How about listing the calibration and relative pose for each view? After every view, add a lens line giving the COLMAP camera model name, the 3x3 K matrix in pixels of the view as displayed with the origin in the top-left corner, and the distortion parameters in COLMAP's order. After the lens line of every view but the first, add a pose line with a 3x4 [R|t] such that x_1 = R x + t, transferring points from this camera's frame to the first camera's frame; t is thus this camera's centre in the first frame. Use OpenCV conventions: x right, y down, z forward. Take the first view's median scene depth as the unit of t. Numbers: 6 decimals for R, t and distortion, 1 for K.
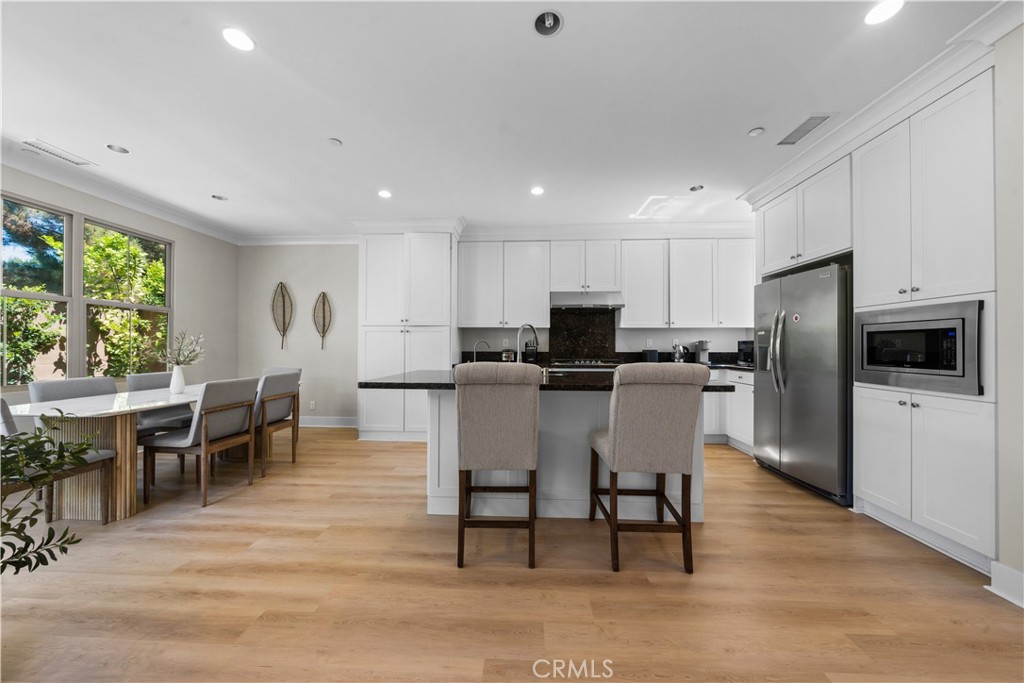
lens RADIAL K [[352.1, 0, 509.5], [0, 352.1, 341.0], [0, 0, 1]] dist [-0.006094, 0.000465]
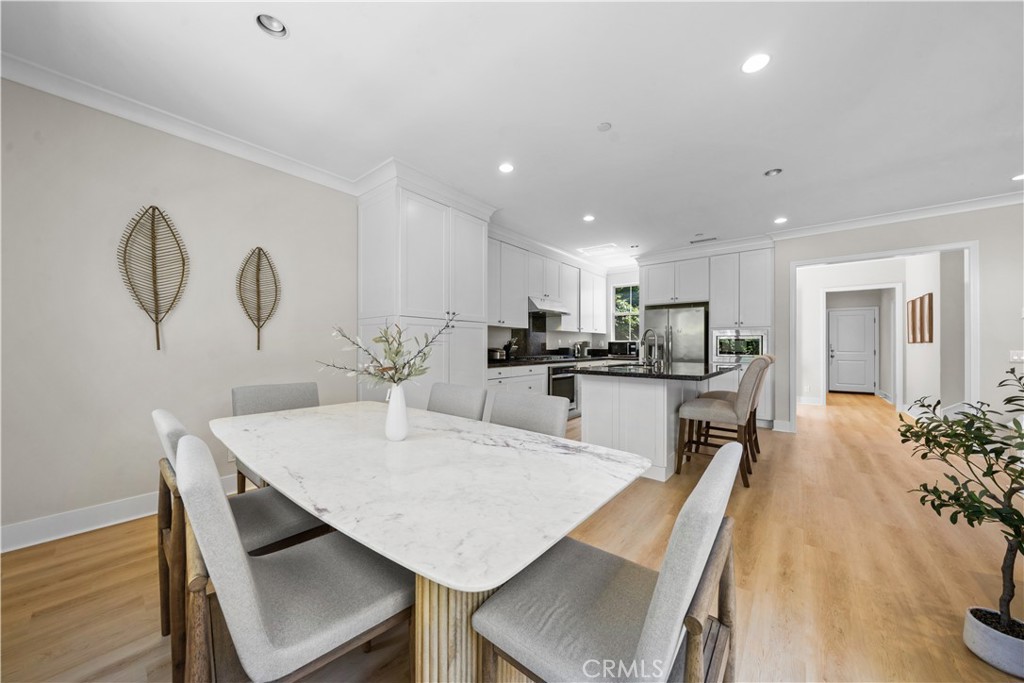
lens RADIAL K [[352.1, 0, 513.3], [0, 352.1, 343.7], [0, 0, 1]] dist [-0.006094, 0.000465]
pose [[0.592027, 0.004329, 0.805906, -0.807994], [-0.016200, 0.999847, 0.006530, 0.004284], [-0.805755, -0.016922, 0.592007, 0.370993]]
